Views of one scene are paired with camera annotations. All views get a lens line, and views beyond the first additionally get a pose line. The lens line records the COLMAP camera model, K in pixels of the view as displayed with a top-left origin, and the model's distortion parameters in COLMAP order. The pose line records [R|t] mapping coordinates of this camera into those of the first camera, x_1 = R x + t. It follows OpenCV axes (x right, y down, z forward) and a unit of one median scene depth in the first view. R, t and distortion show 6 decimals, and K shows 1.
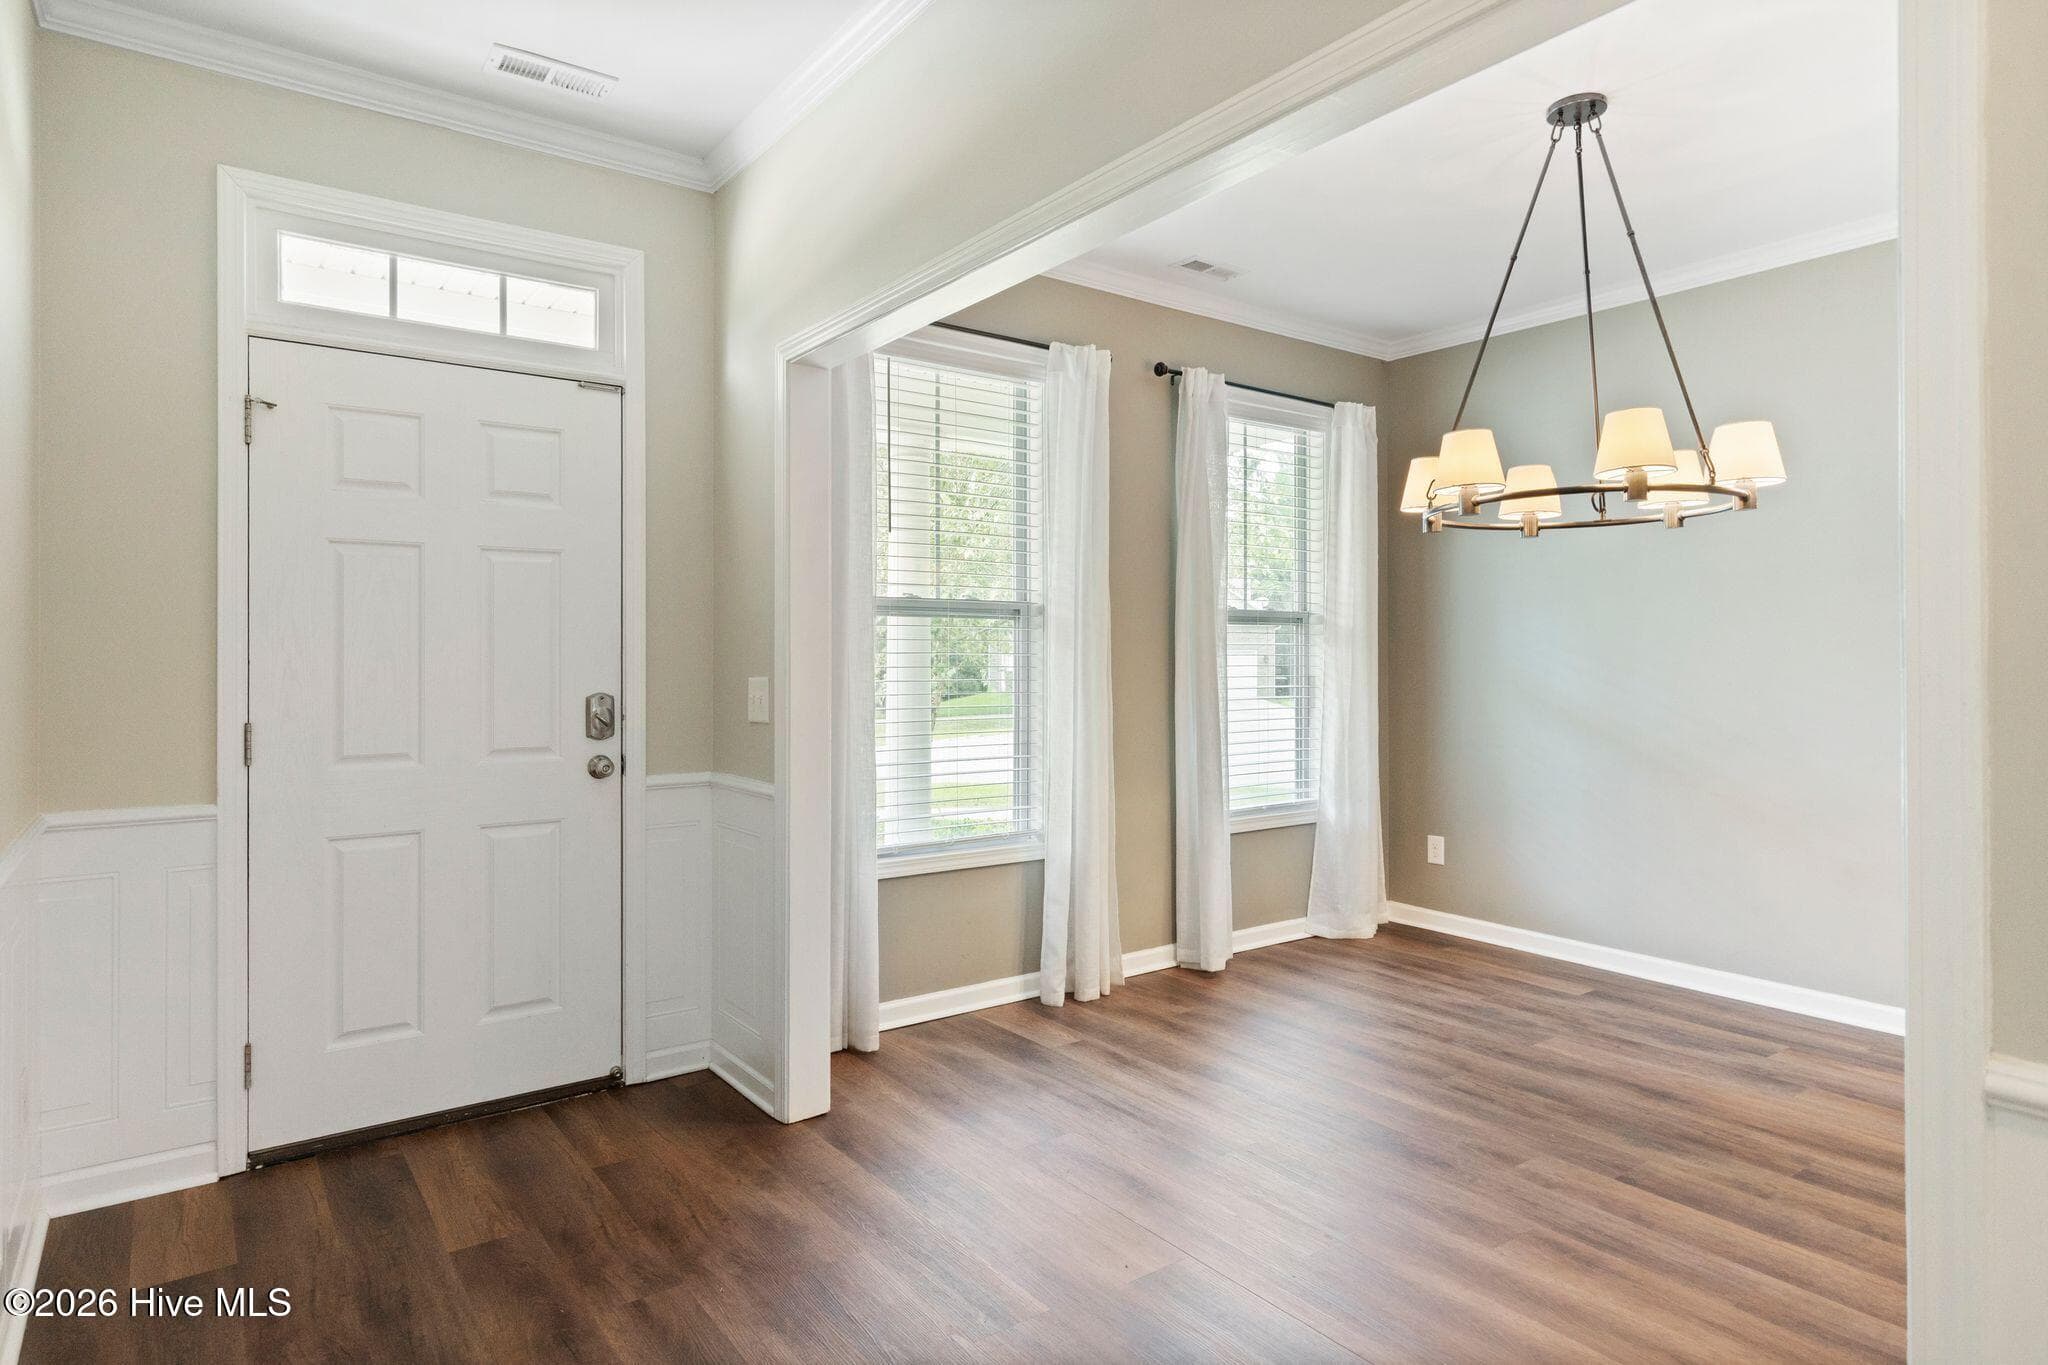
lens RADIAL K [[1129.8, 0, 1025.7], [0, 1129.8, 671.4], [0, 0, 1]] dist [0.000621, 0.000164]
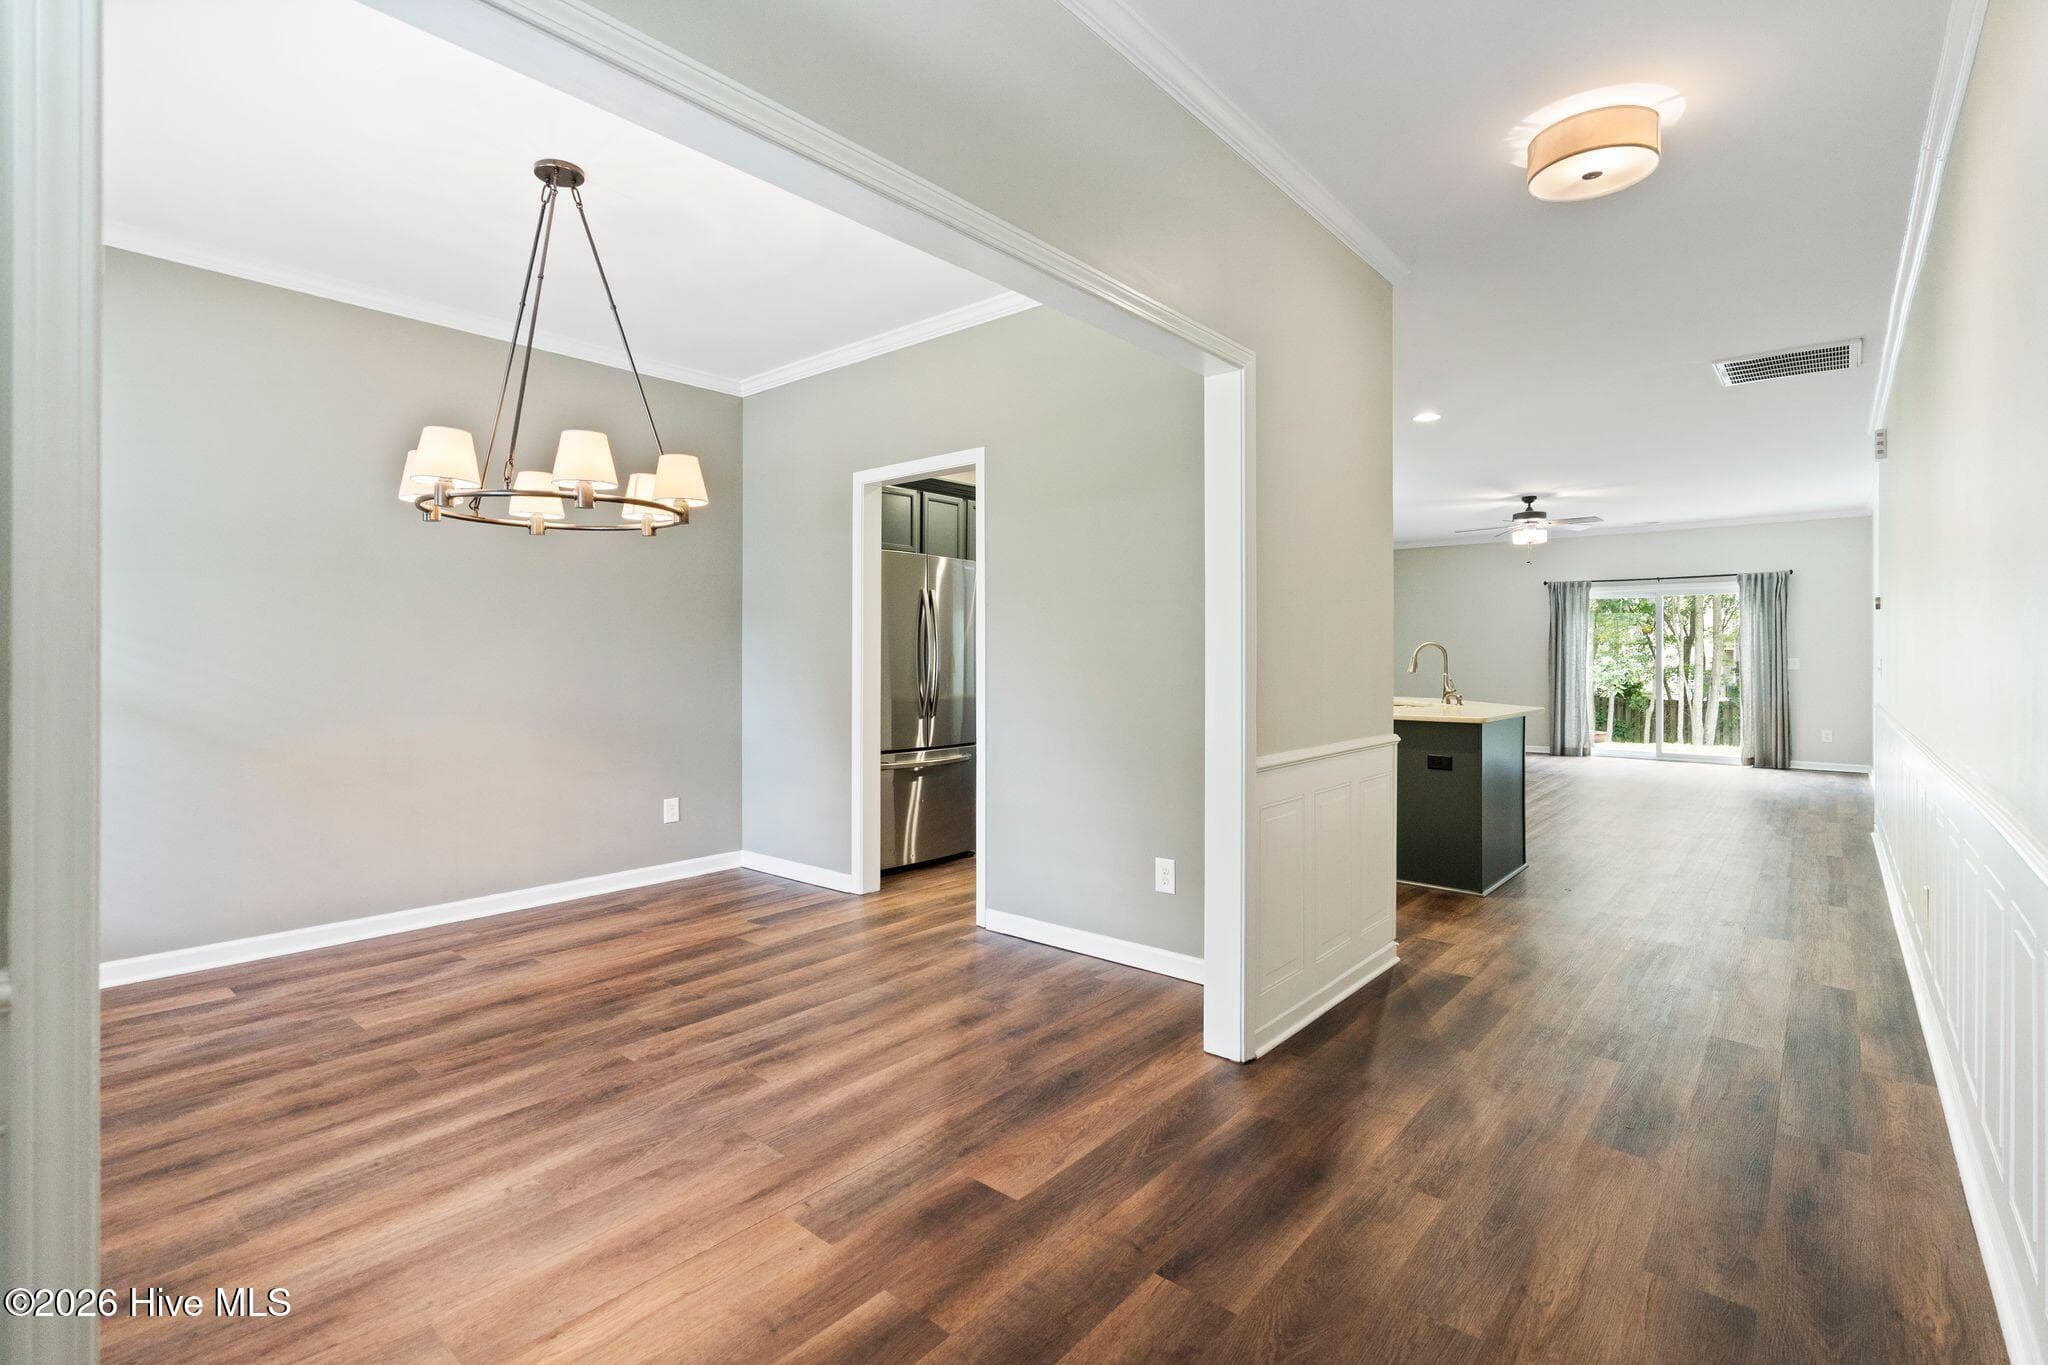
lens RADIAL K [[965.2, 0, 1026.3], [0, 965.2, 668.2], [0, 0, 1]] dist [0.000170, -0.000031]
pose [[-0.238433, -0.015472, 0.971036, -0.561746], [0.008508, 0.999801, 0.018019, 0.019442], [-0.971122, 0.012558, -0.238254, 0.767114]]
